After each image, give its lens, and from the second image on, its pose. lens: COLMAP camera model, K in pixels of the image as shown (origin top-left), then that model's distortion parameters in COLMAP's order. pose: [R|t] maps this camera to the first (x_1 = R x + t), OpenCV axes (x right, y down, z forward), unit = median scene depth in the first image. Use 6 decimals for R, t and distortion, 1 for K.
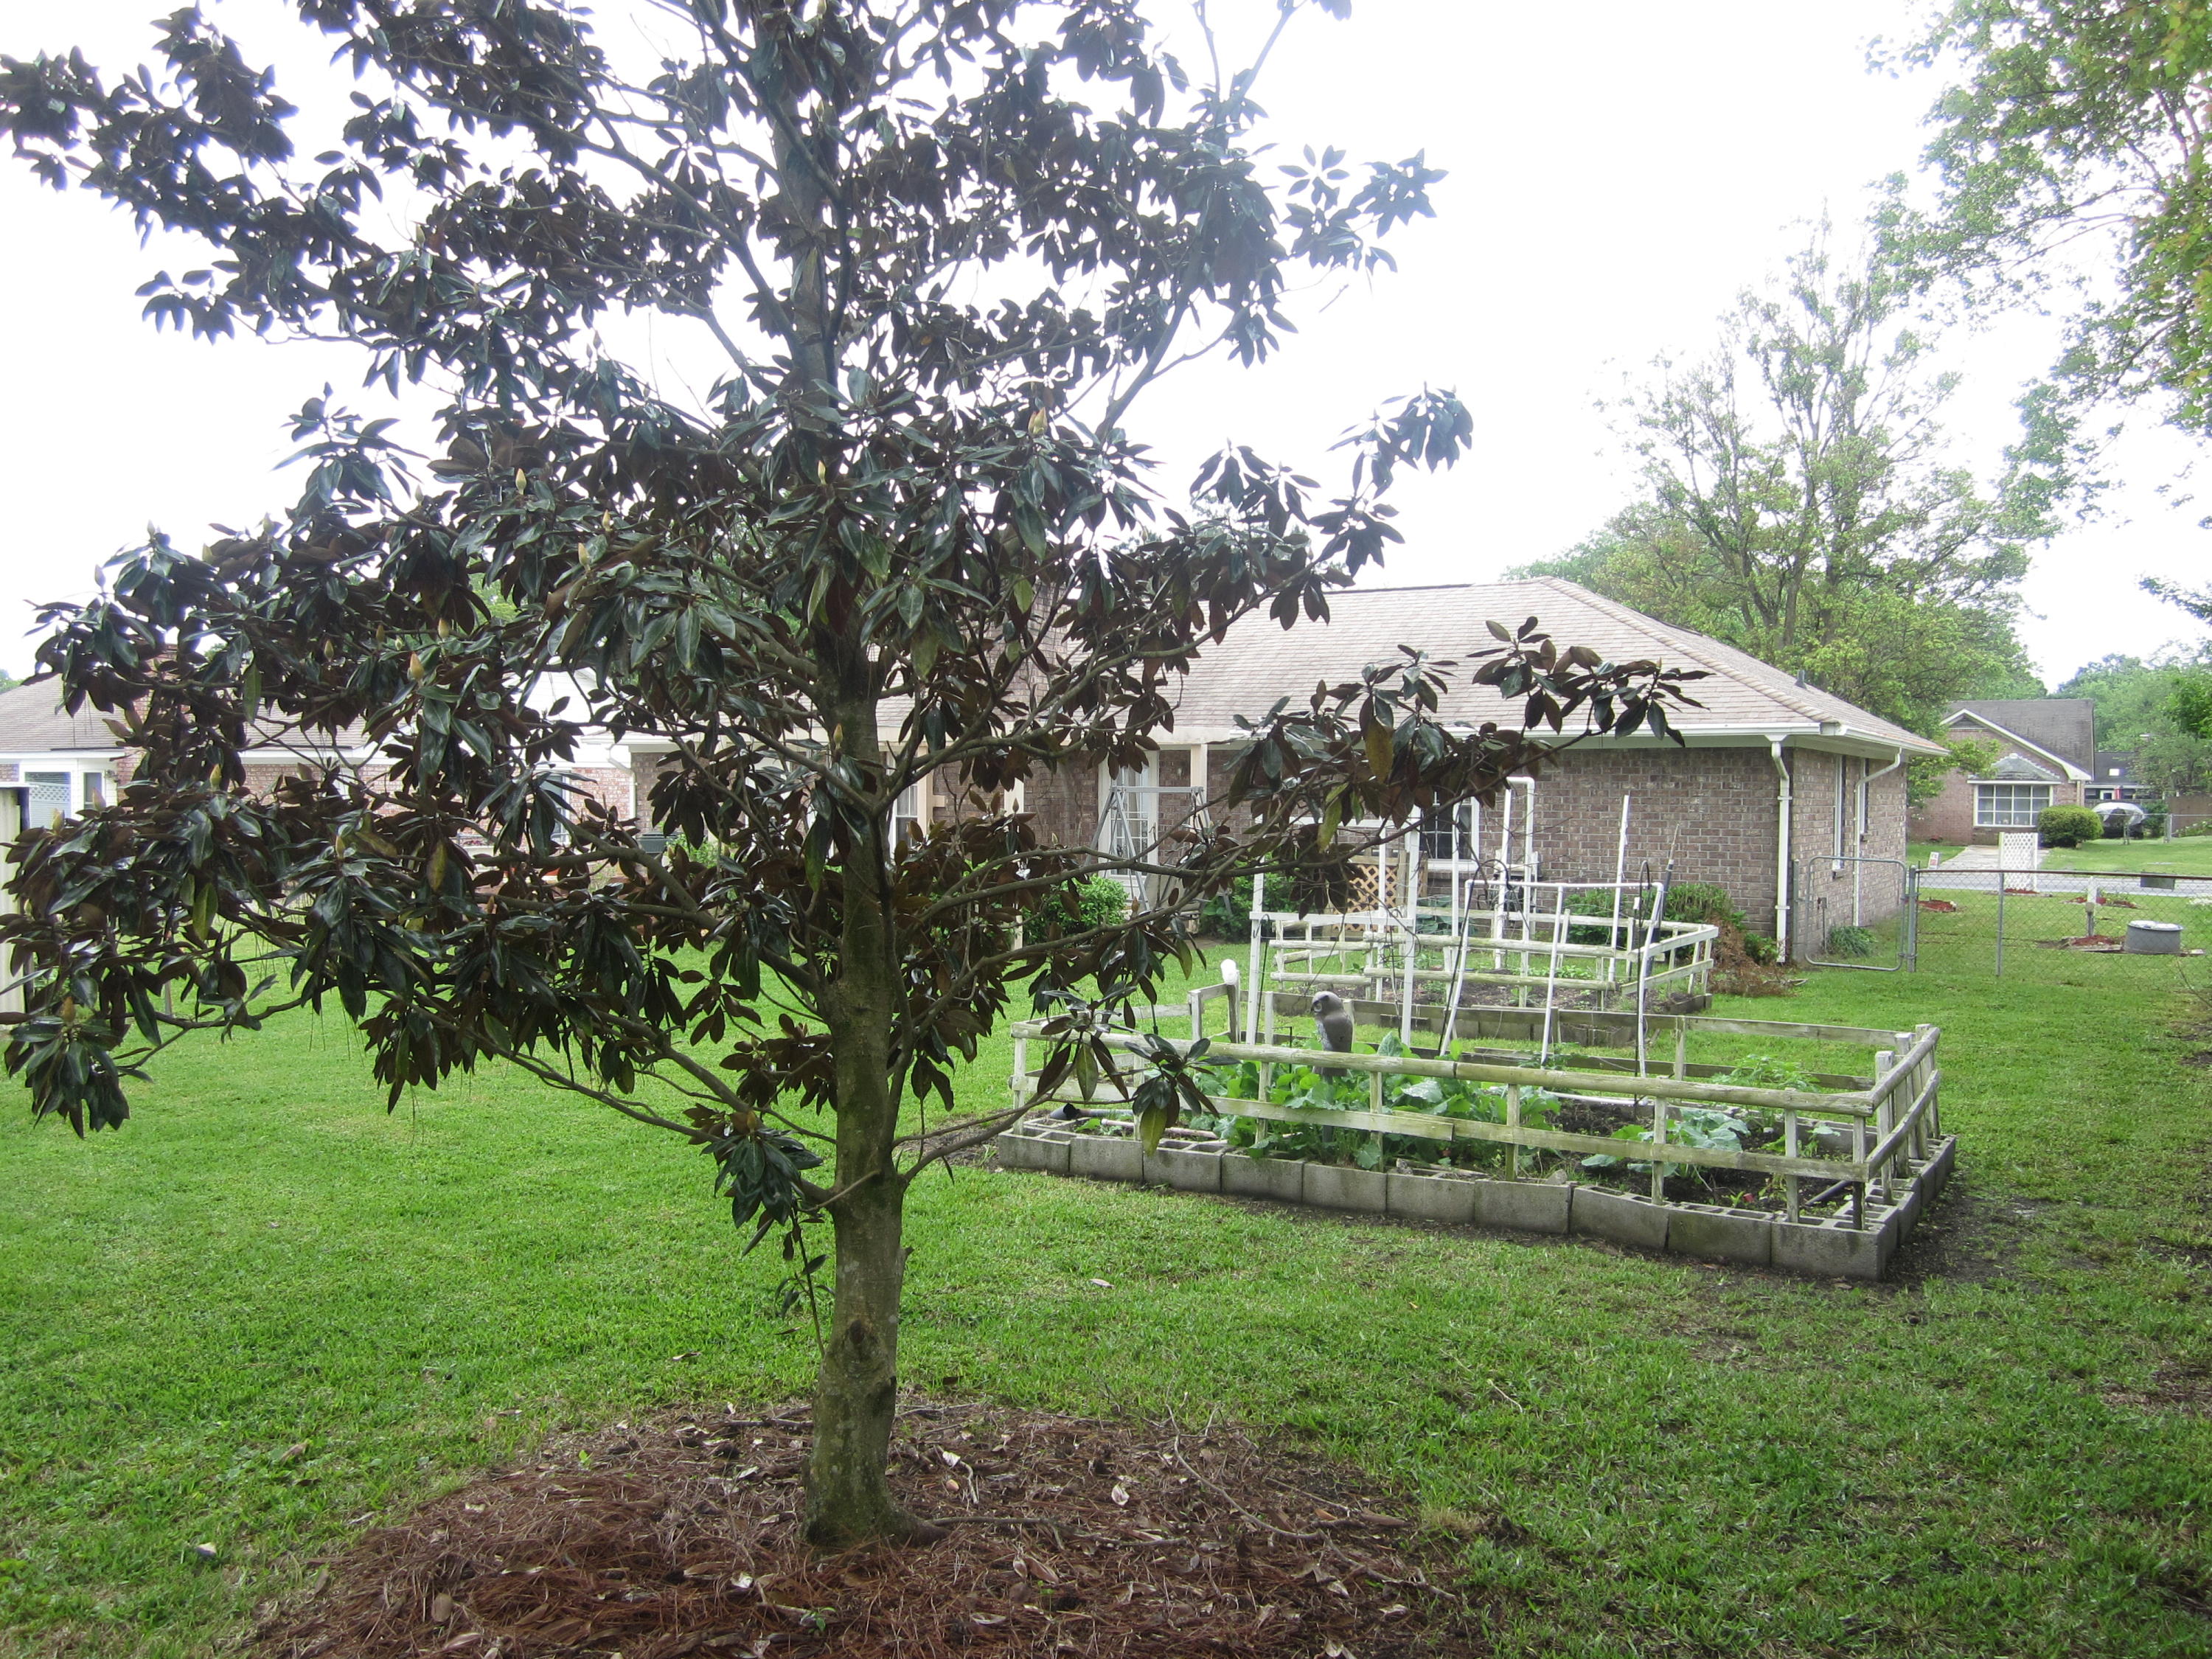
lens RADIAL K [[1819.8, 0, 1106.0], [0, 1819.8, 829.5], [0, 0, 1]] dist [-0.058476, 0.026596]
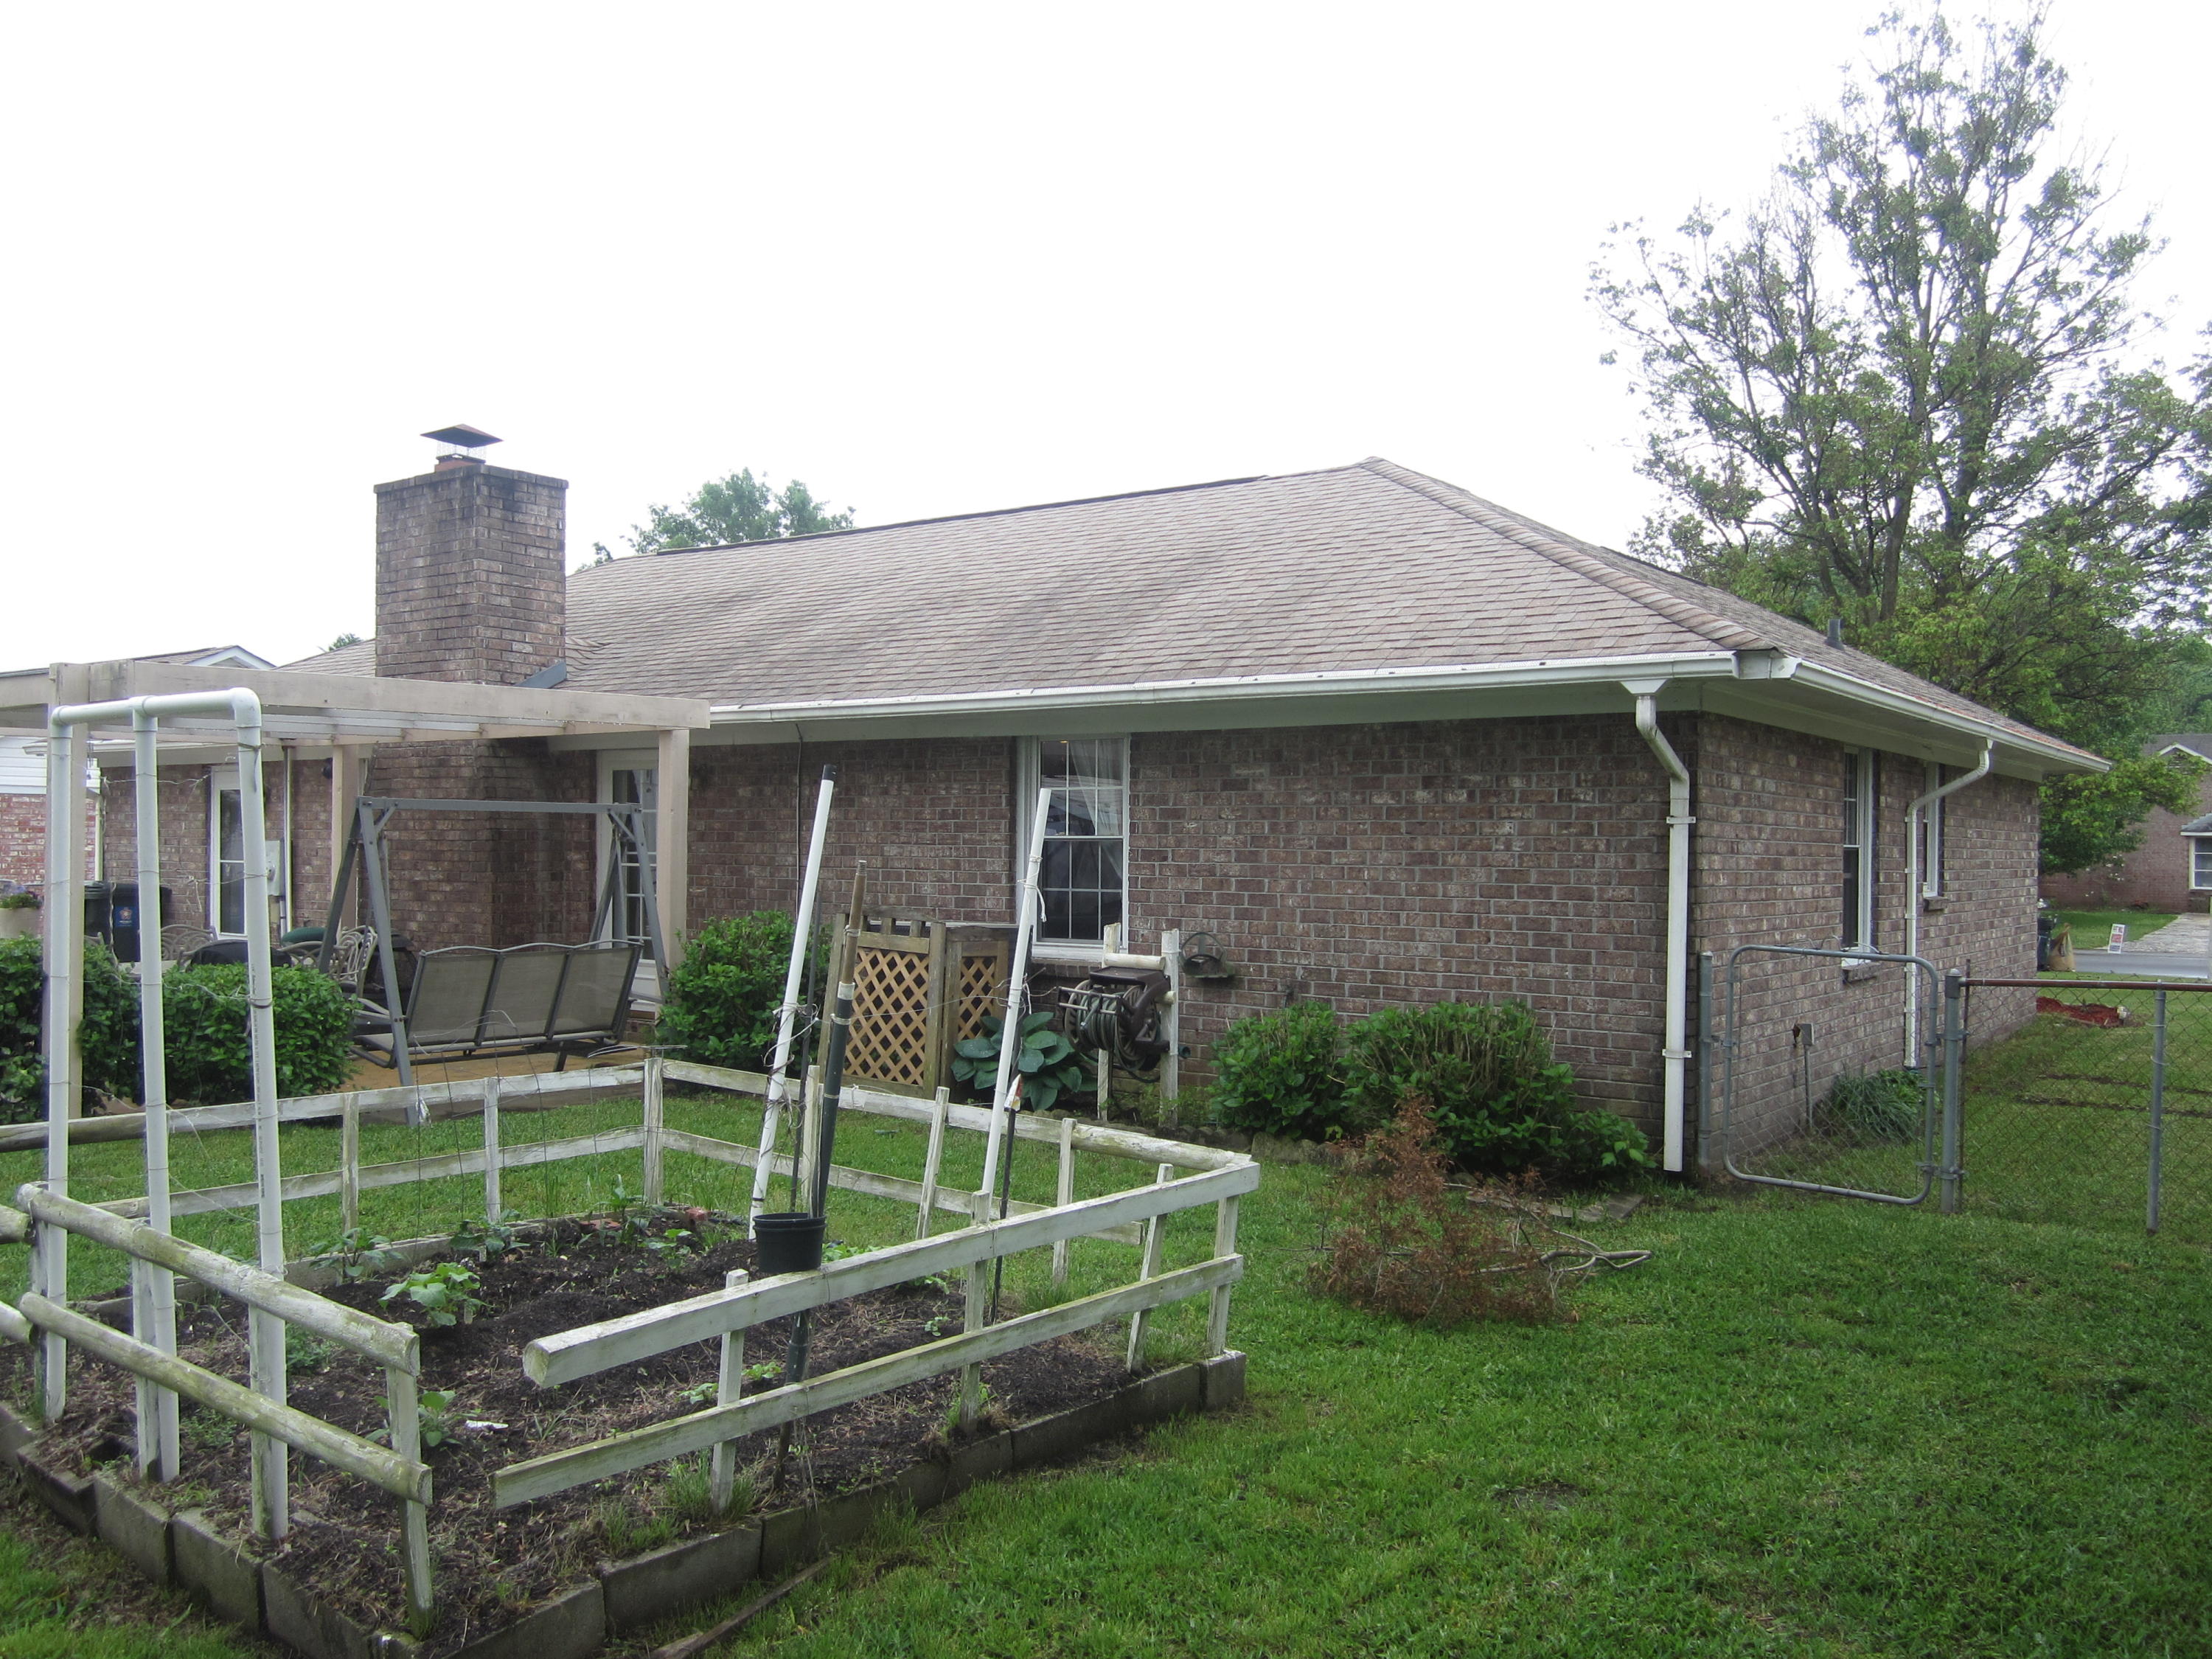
lens RADIAL K [[1819.8, 0, 1106.0], [0, 1819.8, 829.5], [0, 0, 1]] dist [-0.058476, 0.026596]
pose [[0.994625, 0.003068, -0.103500, 0.212384], [-0.006447, 0.999457, -0.032323, 0.000931], [0.103345, 0.032816, 0.994104, 0.397823]]
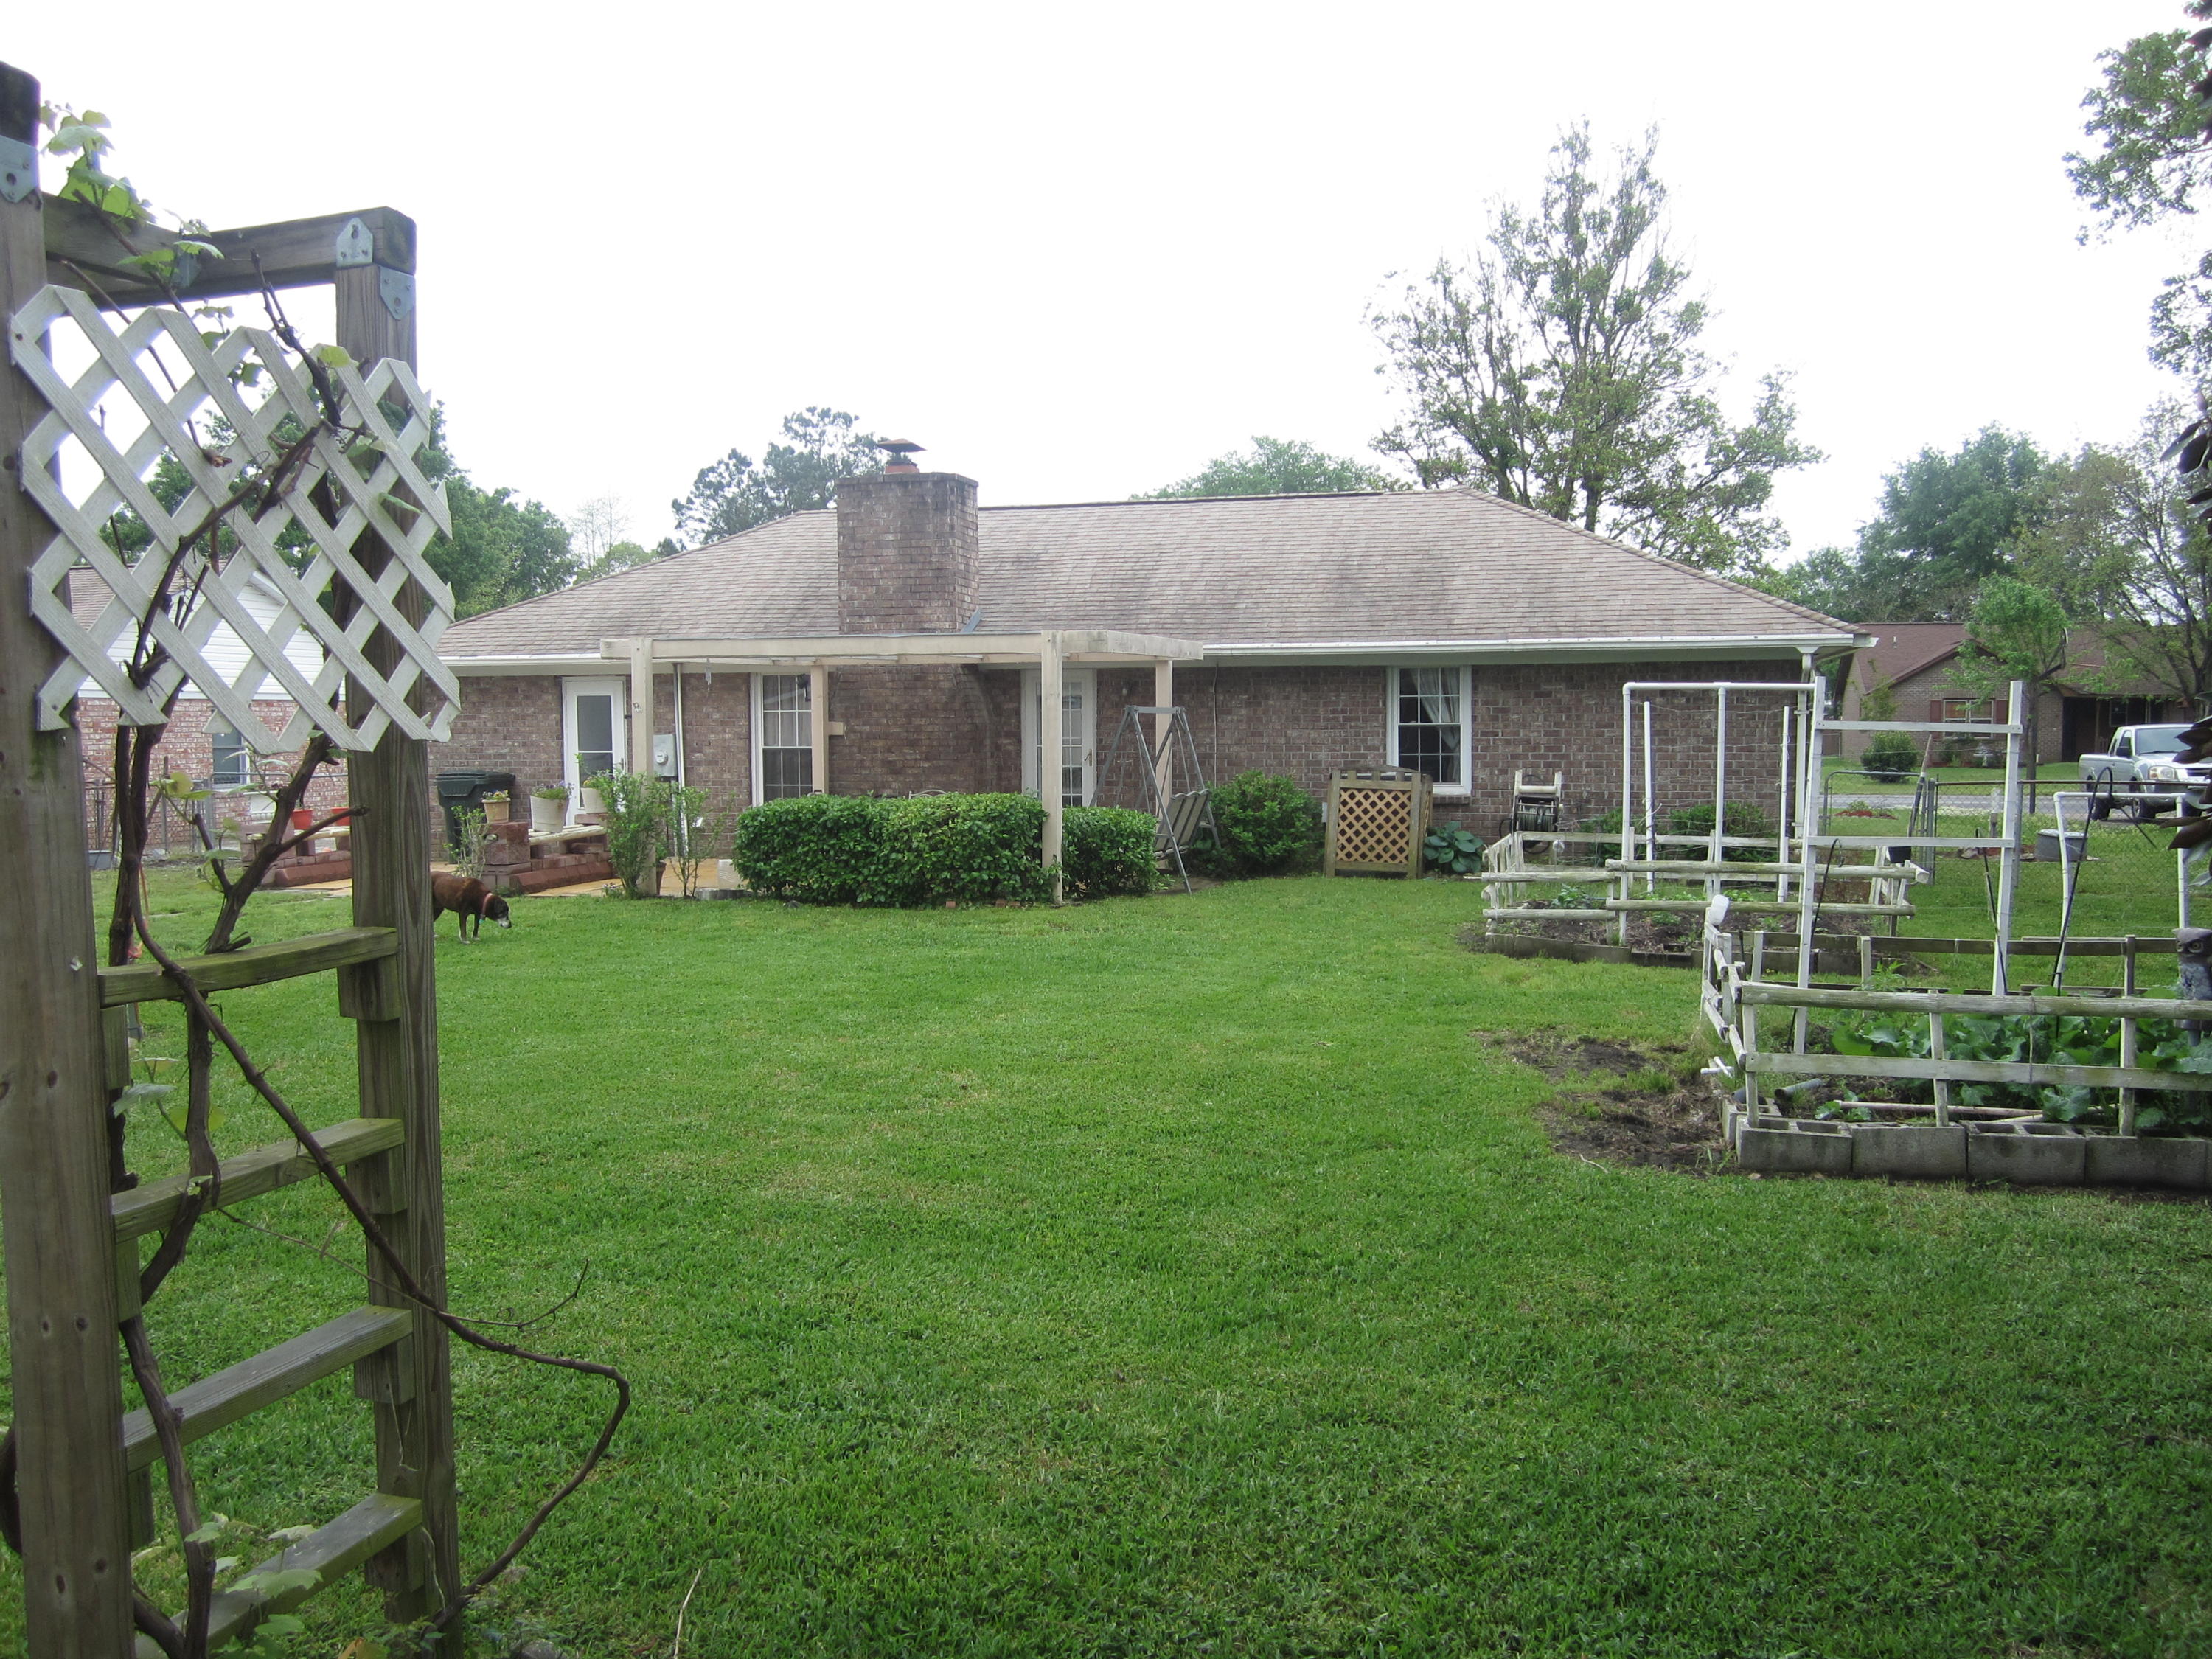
lens RADIAL K [[1819.8, 0, 1106.0], [0, 1819.8, 829.5], [0, 0, 1]] dist [-0.058476, 0.026596]
pose [[0.965439, -0.026122, 0.259316, -0.185628], [0.017046, 0.999163, 0.037187, 0.002388], [-0.260070, -0.031482, 0.965076, 0.119282]]
